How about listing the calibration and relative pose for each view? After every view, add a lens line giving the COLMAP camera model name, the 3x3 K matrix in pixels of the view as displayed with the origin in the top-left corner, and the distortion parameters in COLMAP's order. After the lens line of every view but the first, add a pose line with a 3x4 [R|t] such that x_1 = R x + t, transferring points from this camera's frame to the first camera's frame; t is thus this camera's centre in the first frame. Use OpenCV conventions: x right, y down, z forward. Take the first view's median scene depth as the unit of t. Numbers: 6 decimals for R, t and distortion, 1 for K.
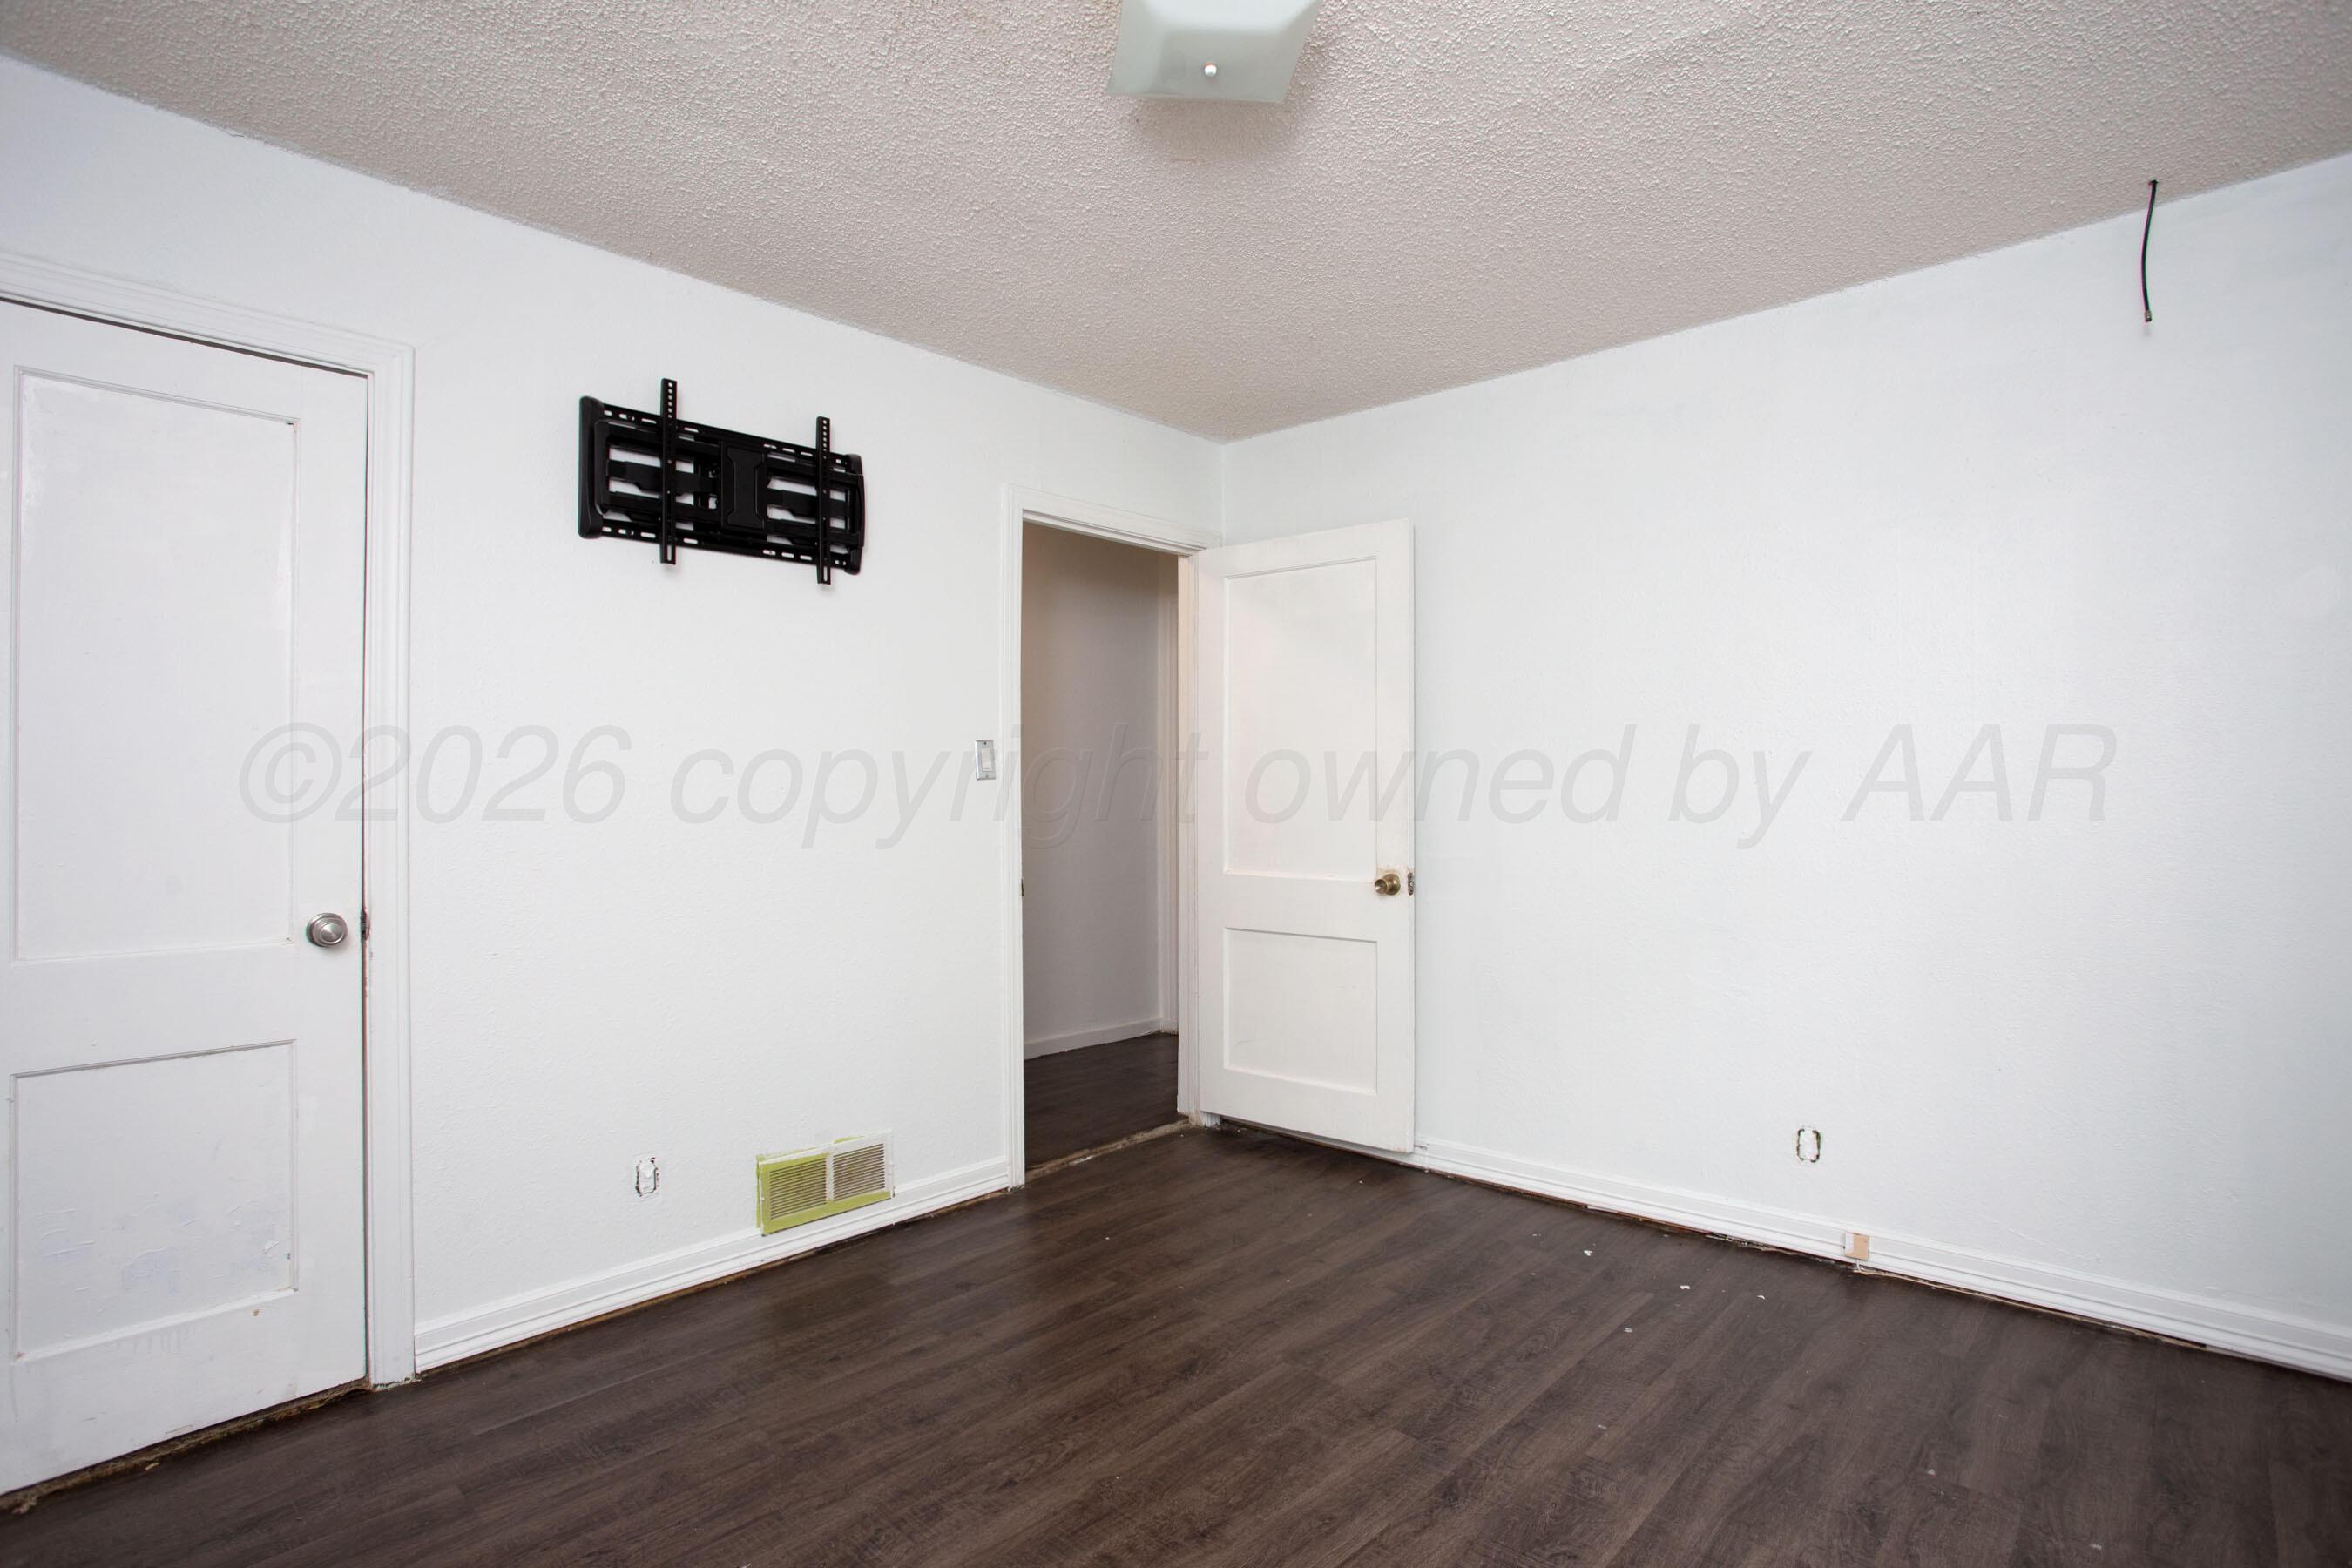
lens RADIAL K [[1151.1, 0, 1174.5], [0, 1151.1, 776.1], [0, 0, 1]] dist [-0.043893, 0.001569]
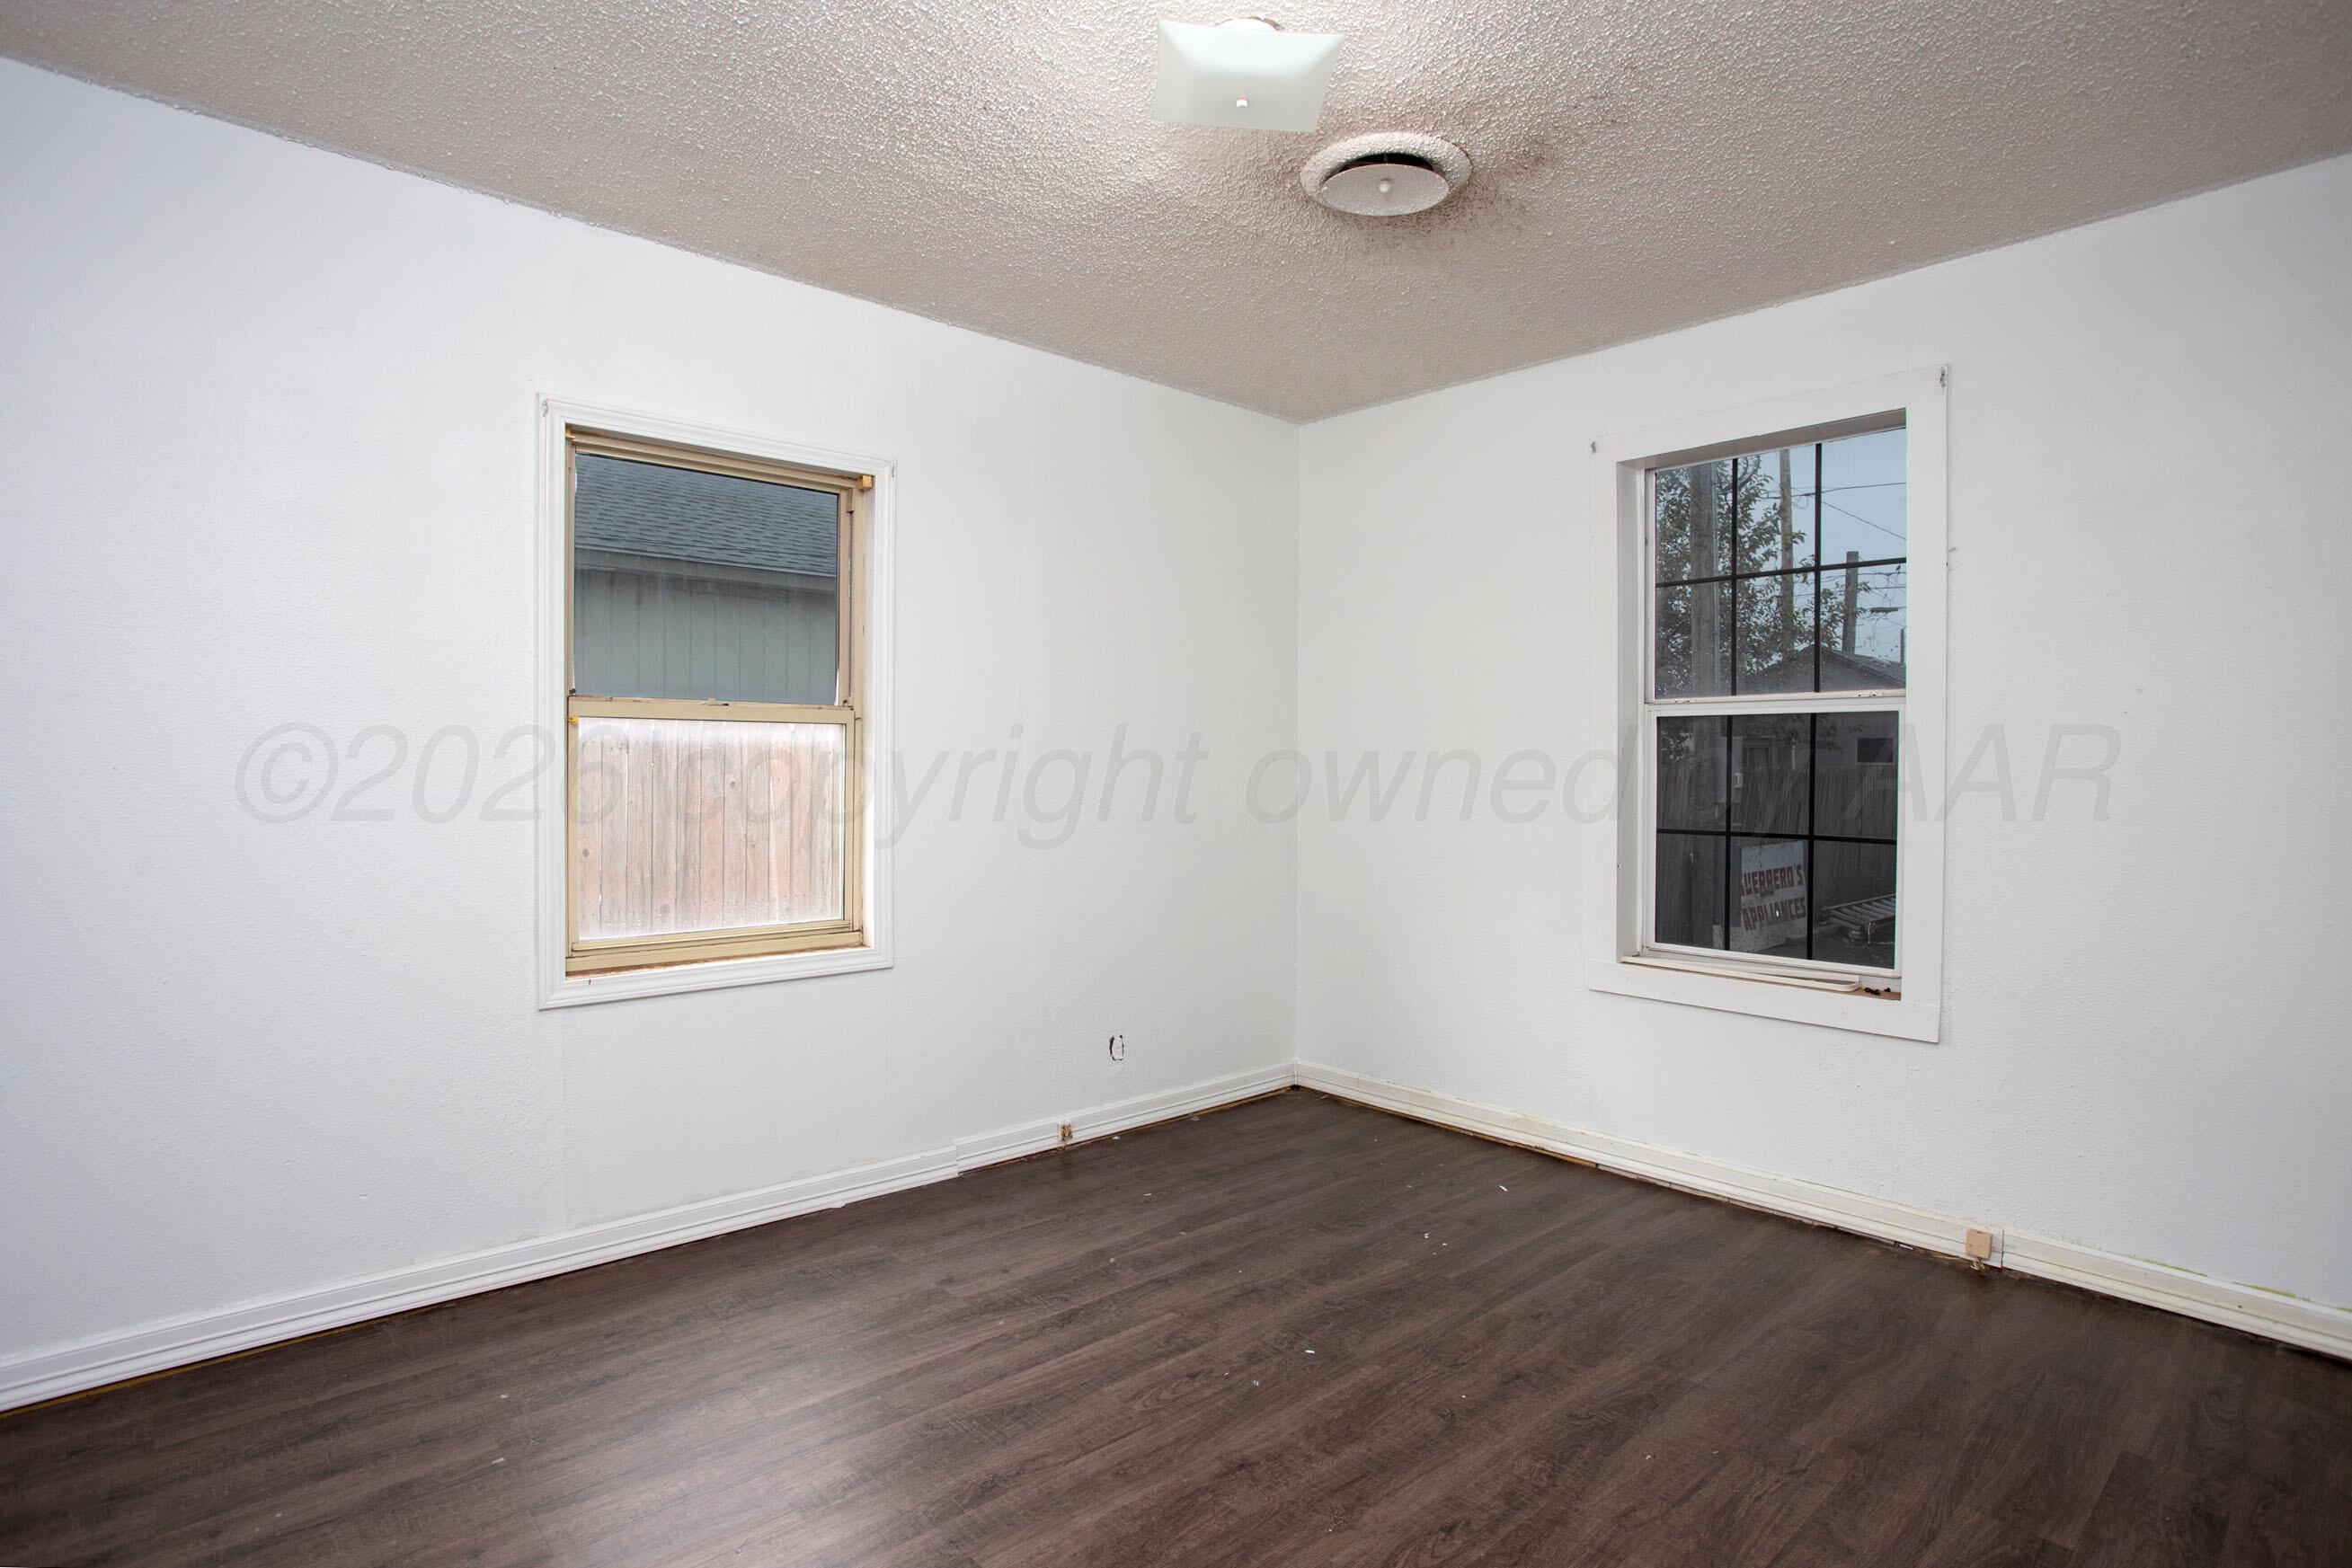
lens RADIAL K [[1151.0, 0, 1174.6], [0, 1151.0, 783.6], [0, 0, 1]] dist [-0.043893, 0.001569]
pose [[-0.995300, -0.000685, 0.096839, -0.014009], [-0.000446, 0.999997, 0.002484, 0.020050], [-0.096840, 0.002429, -0.995297, 1.980565]]
